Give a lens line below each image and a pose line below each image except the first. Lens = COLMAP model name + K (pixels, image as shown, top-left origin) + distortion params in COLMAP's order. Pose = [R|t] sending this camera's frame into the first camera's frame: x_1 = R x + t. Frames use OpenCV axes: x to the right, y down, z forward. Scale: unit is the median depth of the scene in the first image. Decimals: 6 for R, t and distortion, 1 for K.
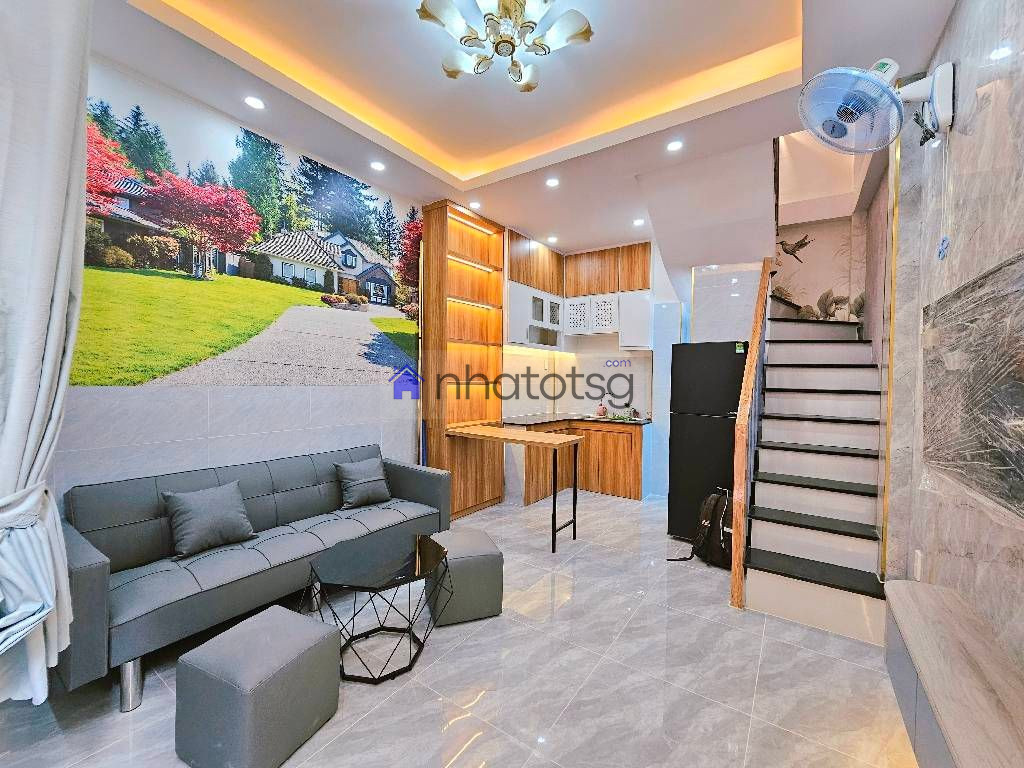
lens RADIAL K [[415.0, 0, 519.8], [0, 415.0, 384.5], [0, 0, 1]] dist [-0.000731, 0.000027]
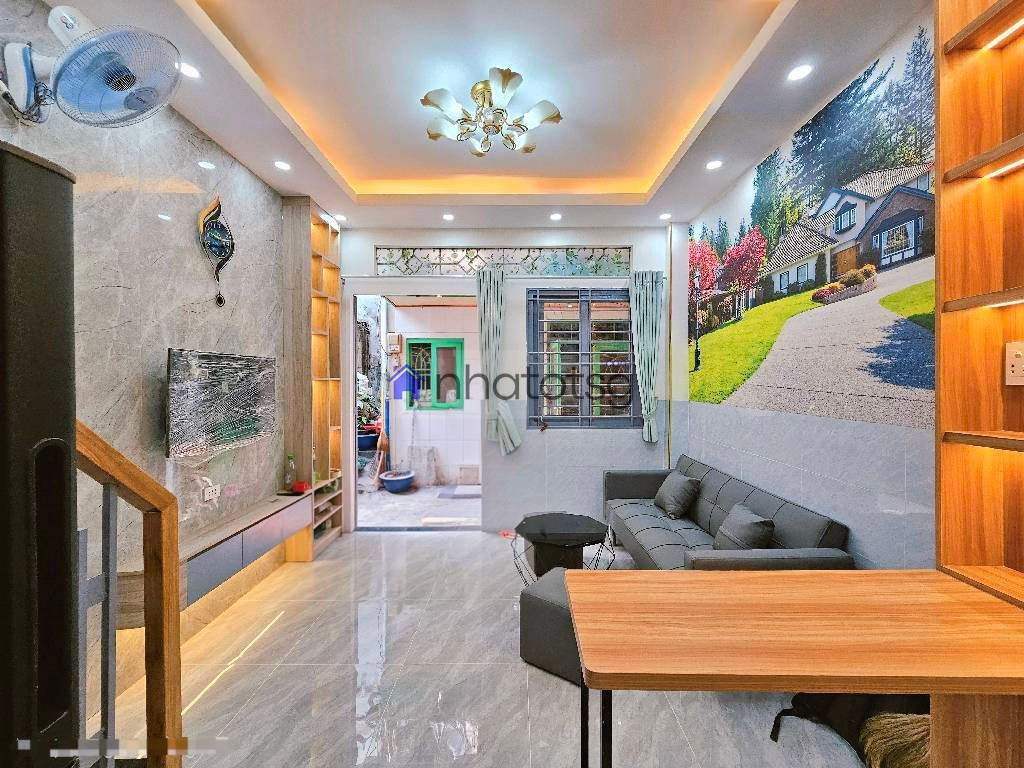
lens RADIAL K [[415.0, 0, 514.6], [0, 415.0, 384.0], [0, 0, 1]] dist [-0.000731, 0.000027]
pose [[-0.825658, -0.014563, -0.563984, 0.267782], [-0.023081, 0.999702, 0.007976, -0.033869], [0.563699, 0.019603, -0.825747, 0.939871]]
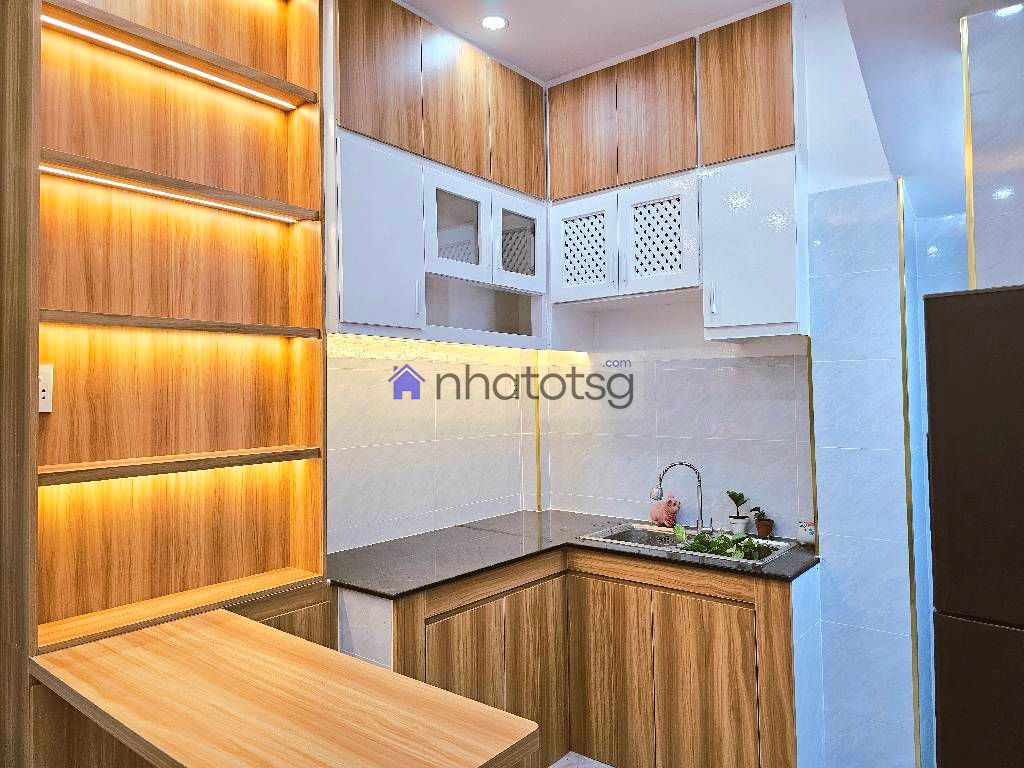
lens RADIAL K [[679.2, 0, 504.0], [0, 679.2, 383.0], [0, 0, 1]] dist [0.011664, 0.000871]
pose [[0.996867, -0.030479, -0.072992, 0.125986], [0.027698, 0.998862, -0.038818, -0.032587], [0.074092, 0.036674, 0.996577, 0.478227]]
